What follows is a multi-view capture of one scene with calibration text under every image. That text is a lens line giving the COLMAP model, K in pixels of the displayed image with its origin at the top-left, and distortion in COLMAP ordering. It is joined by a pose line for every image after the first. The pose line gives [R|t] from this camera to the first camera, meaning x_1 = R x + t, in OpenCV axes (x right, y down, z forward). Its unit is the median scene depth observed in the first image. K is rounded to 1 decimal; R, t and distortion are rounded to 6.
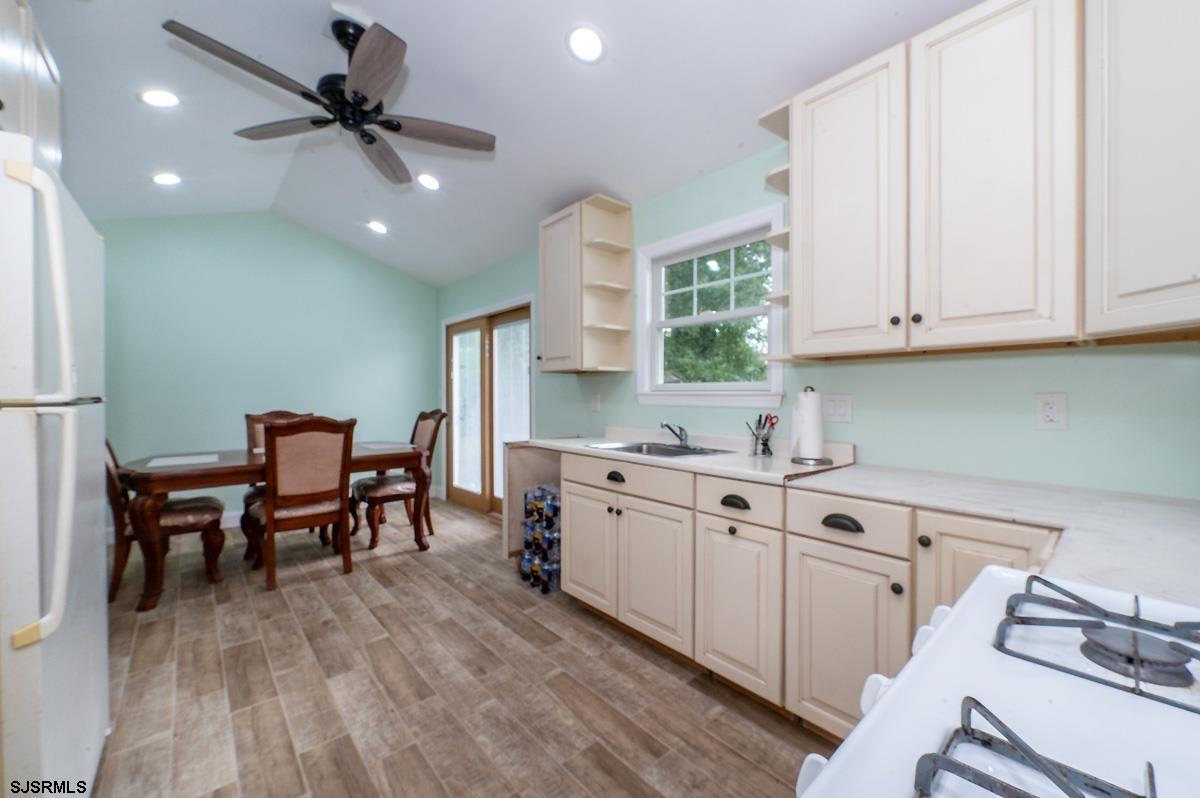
lens RADIAL K [[470.8, 0, 605.2], [0, 470.8, 395.3], [0, 0, 1]] dist [-0.001851, 0.000306]
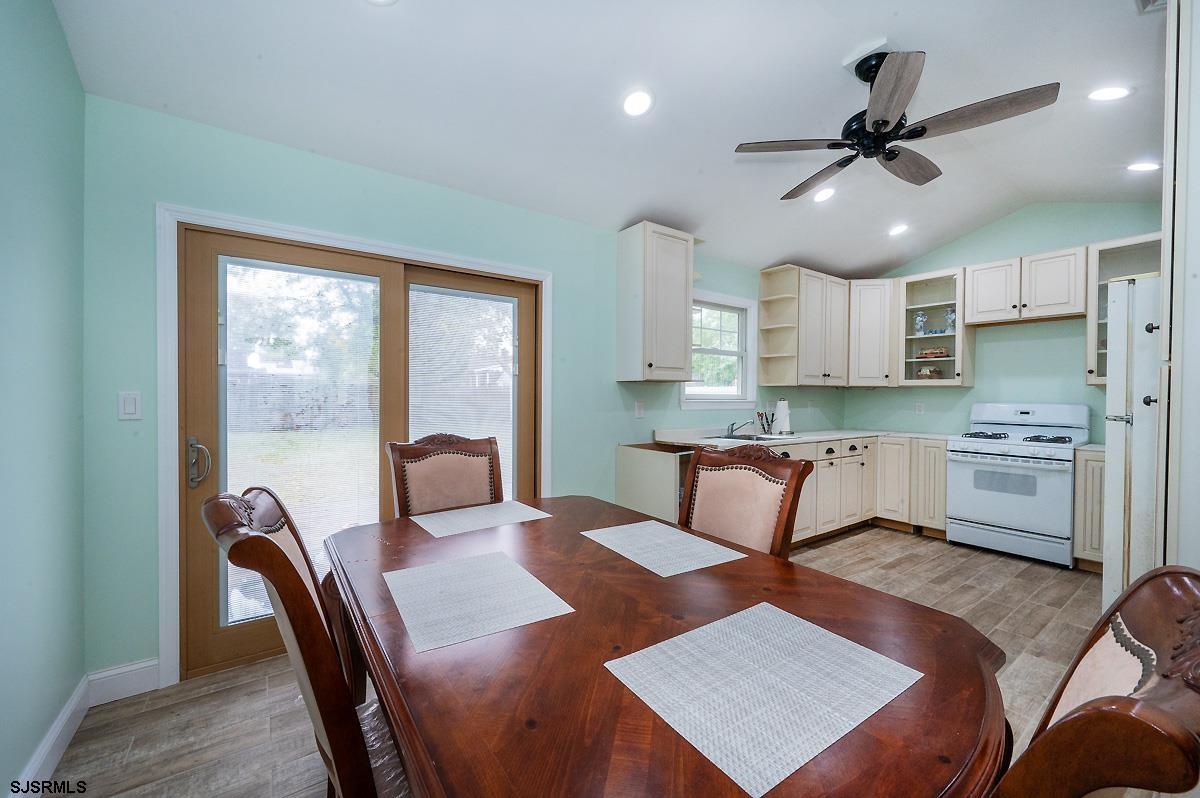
lens RADIAL K [[470.8, 0, 600.8], [0, 470.8, 399.7], [0, 0, 1]] dist [-0.001851, 0.000306]
pose [[0.094740, -0.010769, 0.995444, -1.942362], [-0.006609, 0.999913, 0.011446, -0.033914], [-0.995480, -0.007663, 0.094660, 1.775071]]
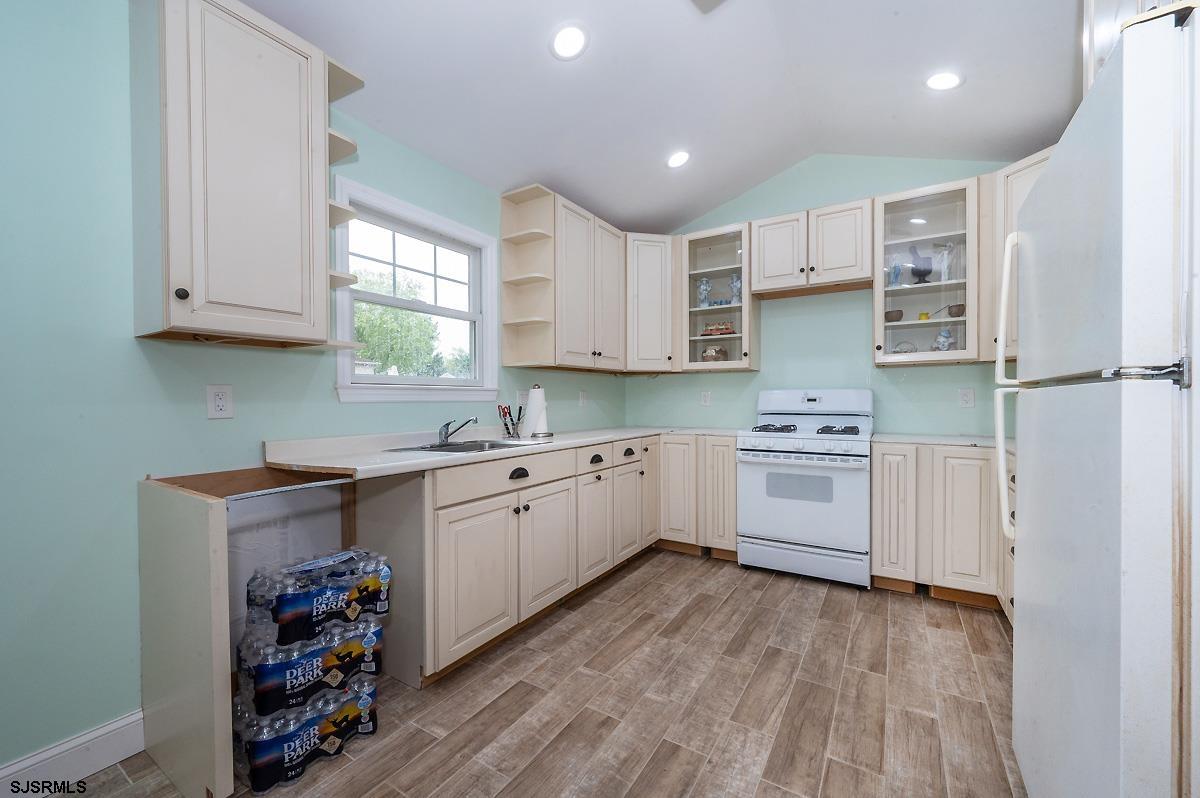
lens RADIAL K [[470.8, 0, 600.1], [0, 470.8, 402.7], [0, 0, 1]] dist [-0.001851, 0.000306]
pose [[-0.283963, -0.008332, 0.958799, -1.129637], [0.005590, 0.999931, 0.010345, 0.025609], [-0.958819, 0.008298, -0.283897, 1.346617]]
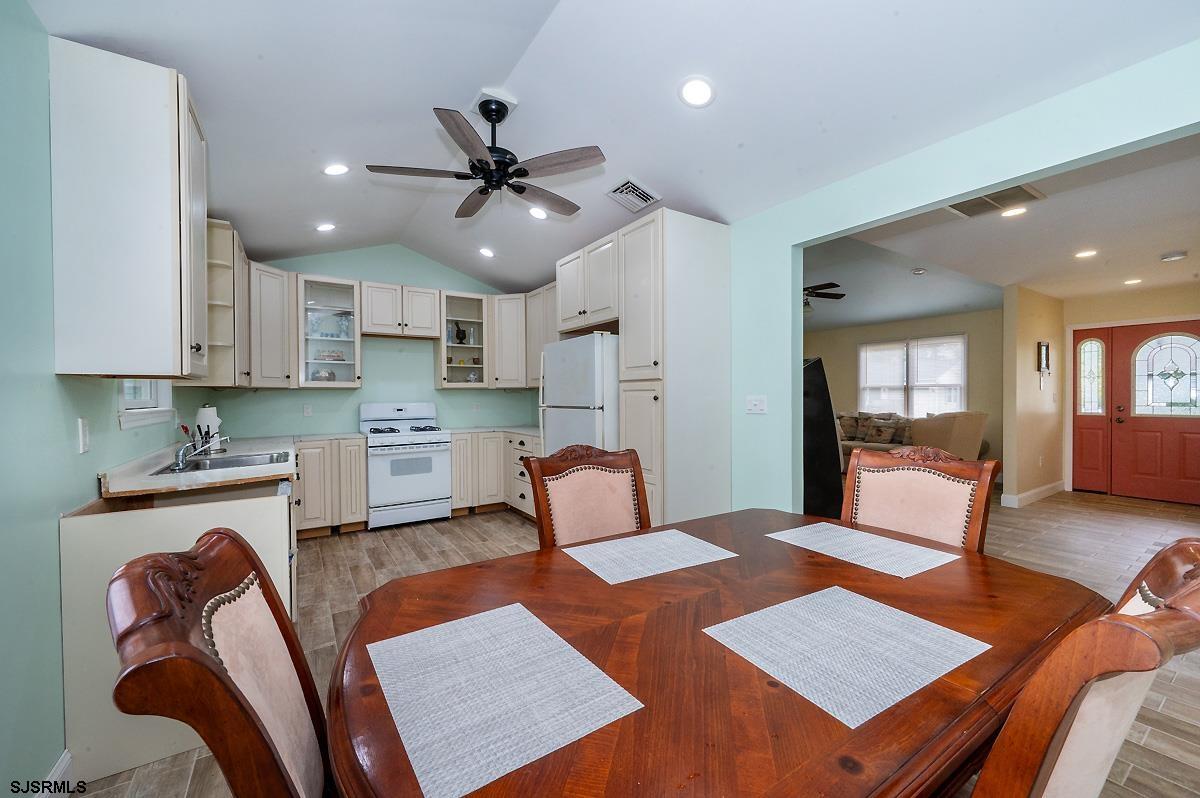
lens RADIAL K [[470.8, 0, 600.7], [0, 470.8, 401.0], [0, 0, 1]] dist [-0.001851, 0.000306]
pose [[-0.989614, 0.005662, 0.143638, -1.154441], [0.007944, 0.999851, 0.015318, -0.045608], [-0.143530, 0.016300, -0.989512, 2.551458]]
